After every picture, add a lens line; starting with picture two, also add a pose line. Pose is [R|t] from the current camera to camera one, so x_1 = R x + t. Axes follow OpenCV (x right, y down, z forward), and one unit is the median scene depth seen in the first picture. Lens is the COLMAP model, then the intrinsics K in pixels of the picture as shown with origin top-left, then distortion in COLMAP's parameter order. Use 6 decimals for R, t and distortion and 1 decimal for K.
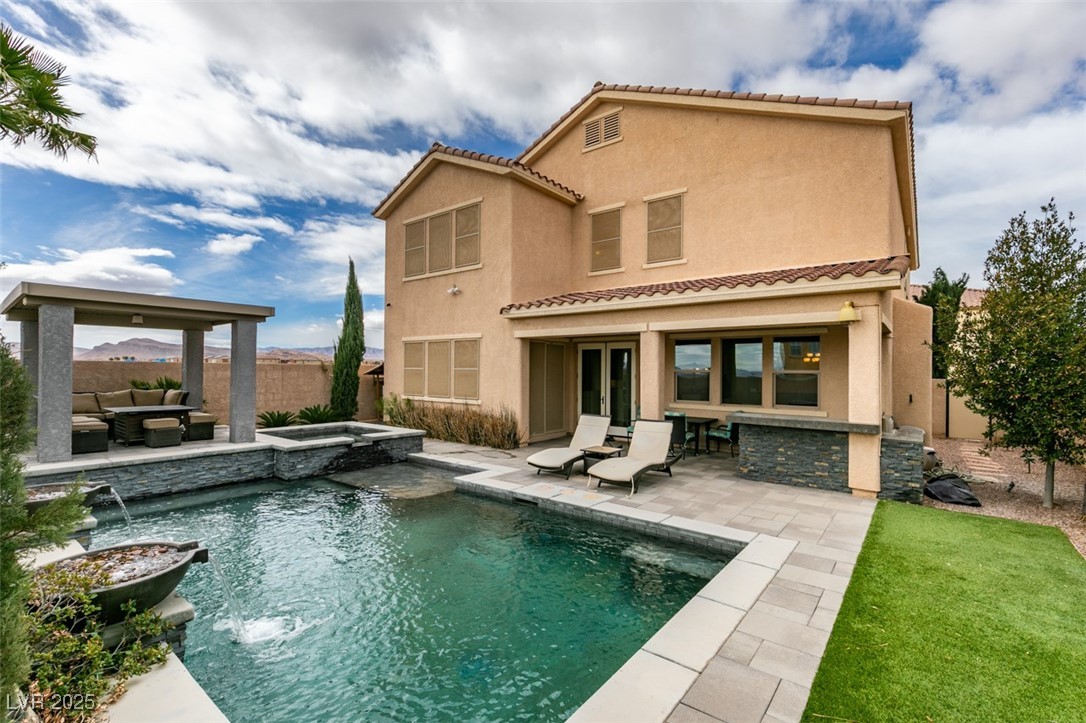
lens RADIAL K [[483.9, 0, 538.9], [0, 483.9, 367.5], [0, 0, 1]] dist [0.003283, 0.000014]
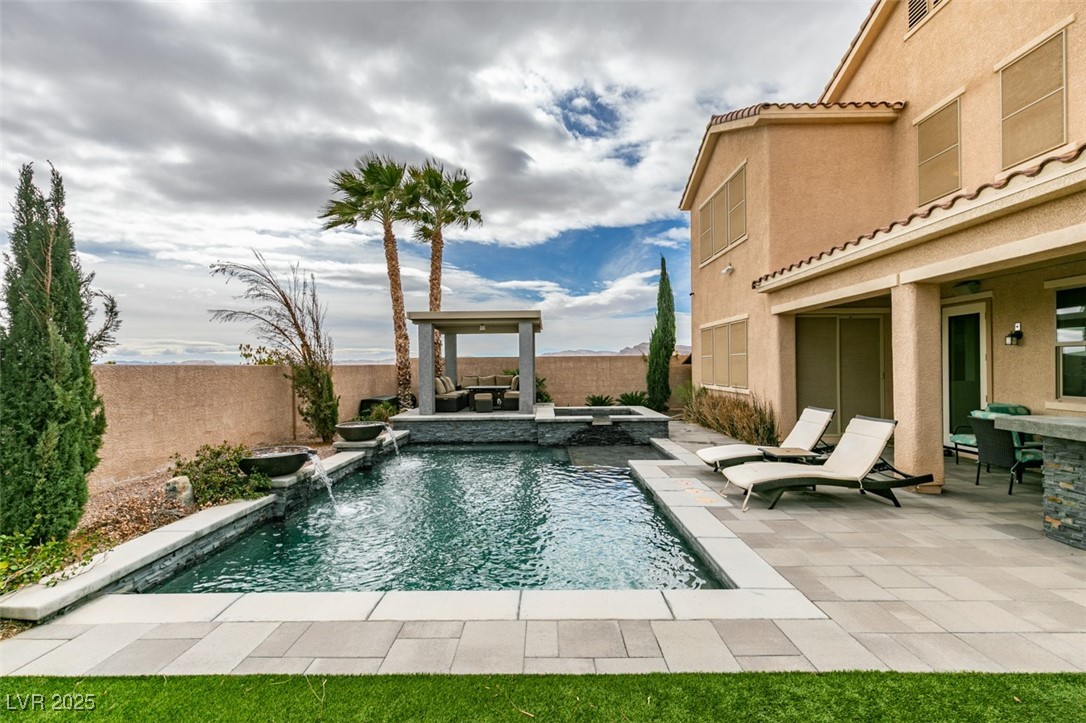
lens RADIAL K [[483.9, 0, 538.9], [0, 483.9, 367.5], [0, 0, 1]] dist [0.003283, 0.000014]
pose [[0.613110, -0.012561, -0.789898, 0.360641], [0.020145, 0.999797, -0.000263, 0.021791], [0.789741, -0.015751, 0.613239, 0.165914]]
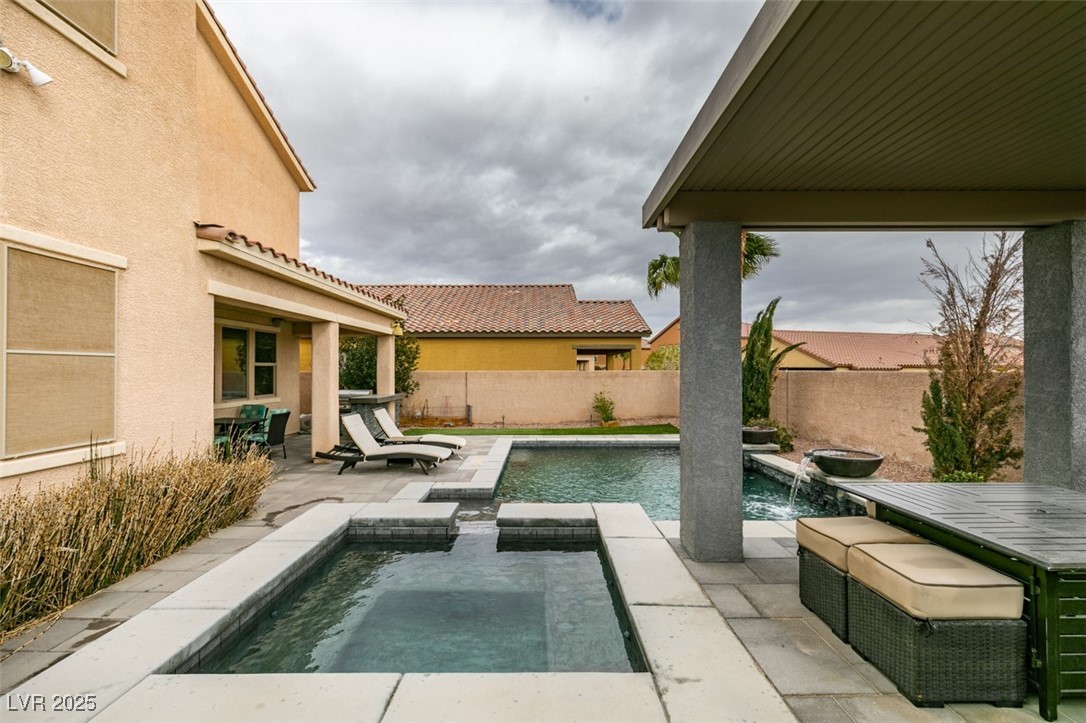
lens RADIAL K [[483.9, 0, 538.9], [0, 483.9, 367.5], [0, 0, 1]] dist [0.003283, 0.000014]
pose [[-0.620240, -0.004208, 0.784401, -0.633211], [-0.010035, 0.999946, -0.002571, 0.010872], [-0.784348, -0.009466, -0.620249, 1.034609]]
